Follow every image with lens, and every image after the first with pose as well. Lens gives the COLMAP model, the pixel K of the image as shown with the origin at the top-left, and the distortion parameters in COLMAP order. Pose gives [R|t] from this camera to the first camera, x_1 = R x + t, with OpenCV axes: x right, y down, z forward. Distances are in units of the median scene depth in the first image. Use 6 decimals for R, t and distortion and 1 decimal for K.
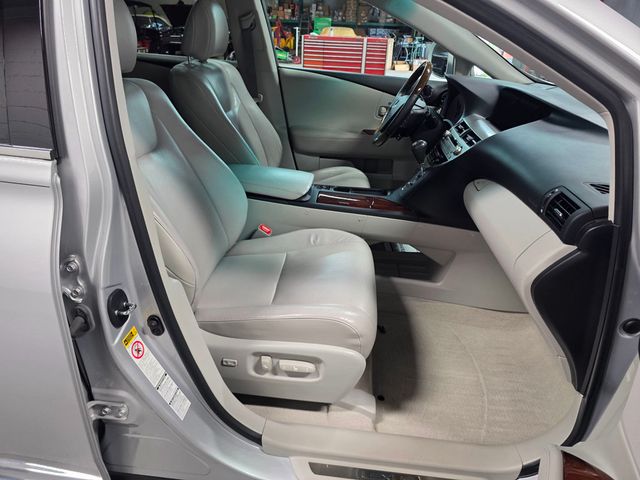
lens RADIAL K [[429.8, 0, 308.7], [0, 429.8, 236.3], [0, 0, 1]] dist [0.042226, -0.038203]
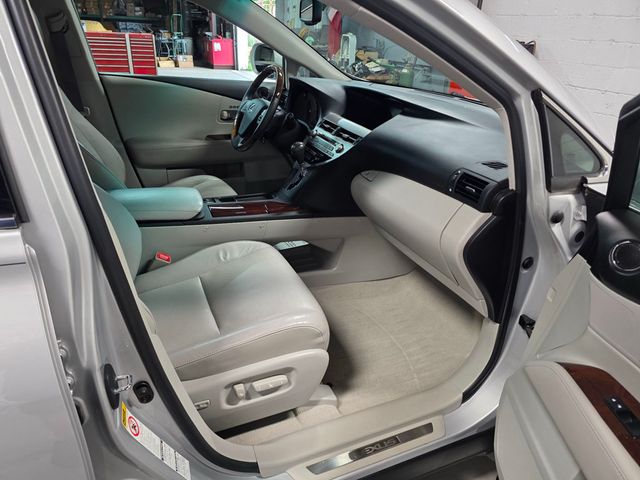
lens RADIAL K [[429.8, 0, 309.9], [0, 429.8, 246.7], [0, 0, 1]] dist [0.042226, -0.038203]
pose [[0.876209, -0.216879, 0.430374, -0.258974], [0.204161, 0.975970, 0.076166, -0.052402], [-0.436551, 0.021128, 0.899431, 0.048891]]
